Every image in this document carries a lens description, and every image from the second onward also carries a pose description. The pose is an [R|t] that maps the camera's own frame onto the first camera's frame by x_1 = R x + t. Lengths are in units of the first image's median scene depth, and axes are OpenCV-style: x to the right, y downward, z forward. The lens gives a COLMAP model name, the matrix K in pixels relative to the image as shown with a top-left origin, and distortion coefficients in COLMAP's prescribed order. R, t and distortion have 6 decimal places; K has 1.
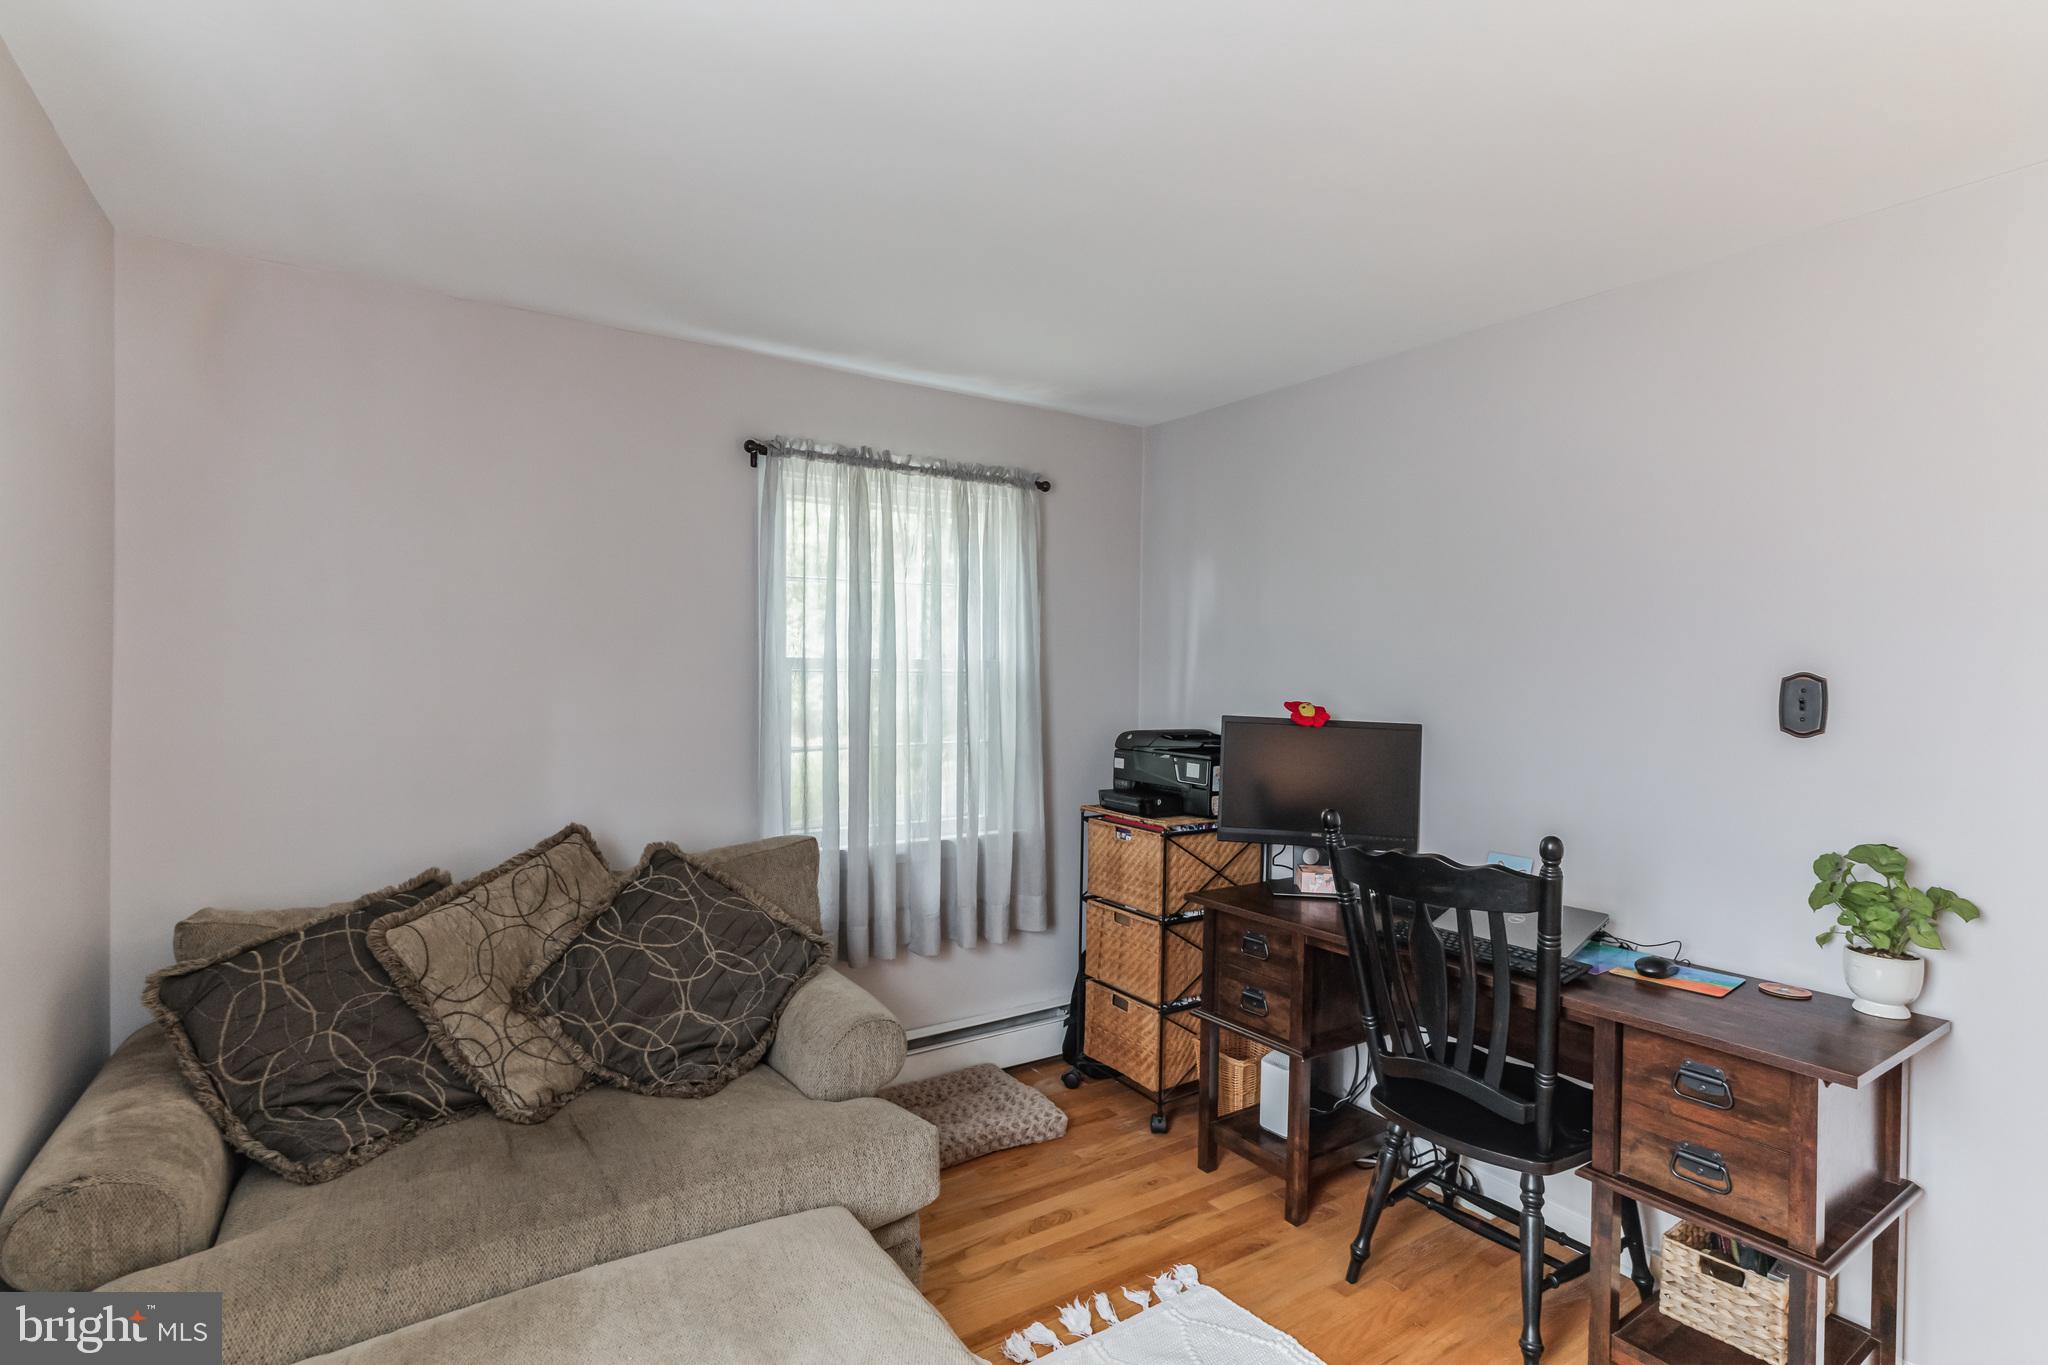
lens RADIAL K [[954.3, 0, 1024.0], [0, 954.3, 700.5], [0, 0, 1]] dist [0.000443, 0.000217]
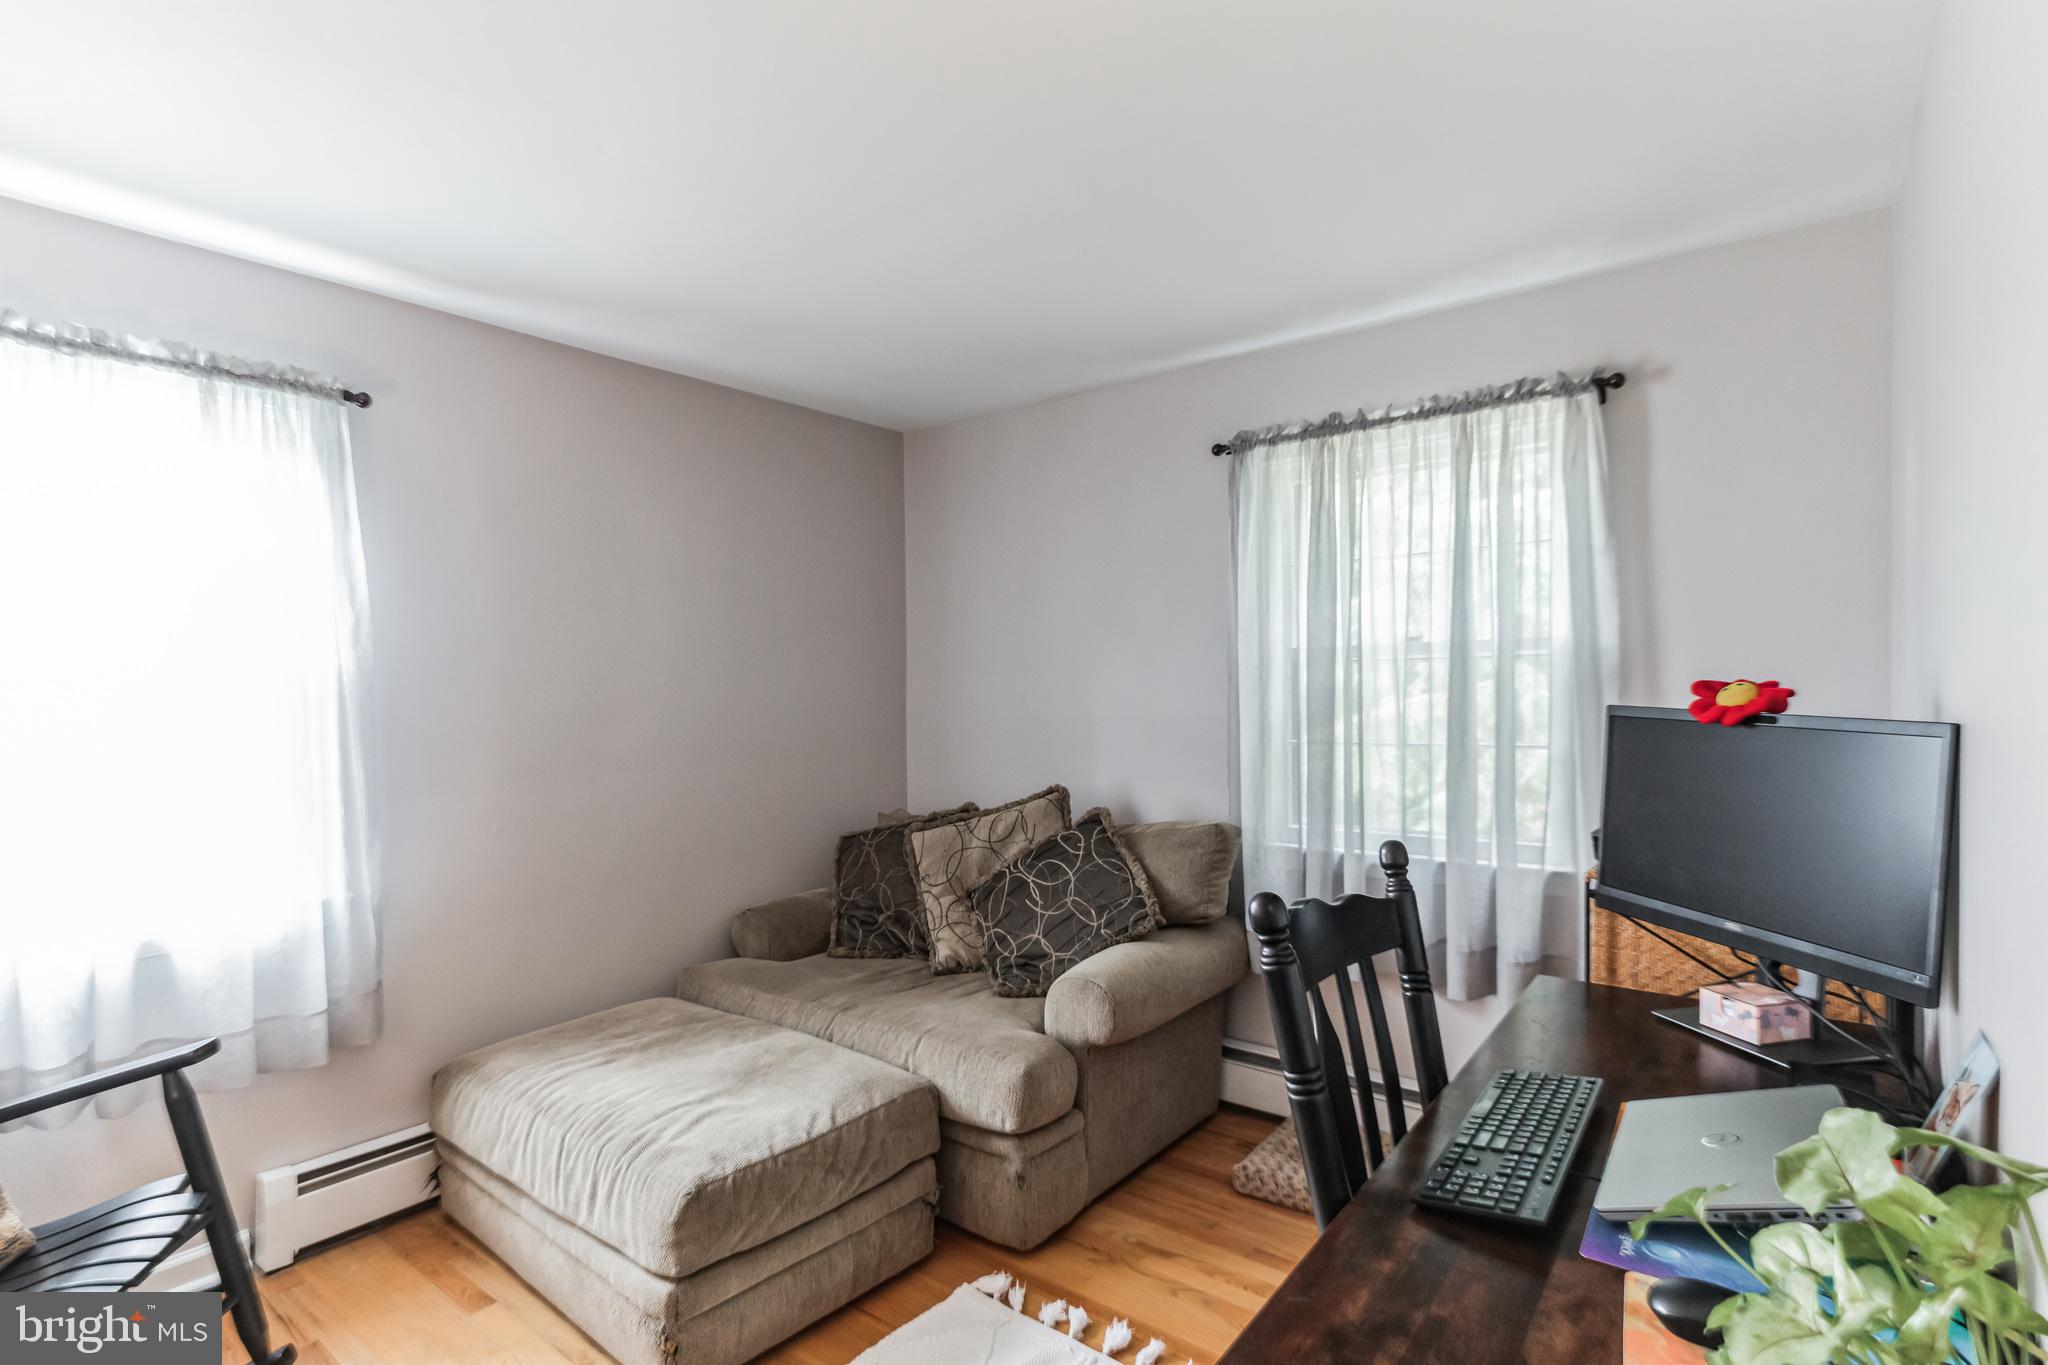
lens RADIAL K [[1027.9, 0, 1007.8], [0, 1027.9, 689.5], [0, 0, 1]] dist [-0.000296, 0.000867]
pose [[0.326057, -0.011306, -0.945282, 0.682525], [-0.003160, 0.999910, -0.013049, 0.015176], [0.945345, 0.007242, 0.325992, 0.389406]]
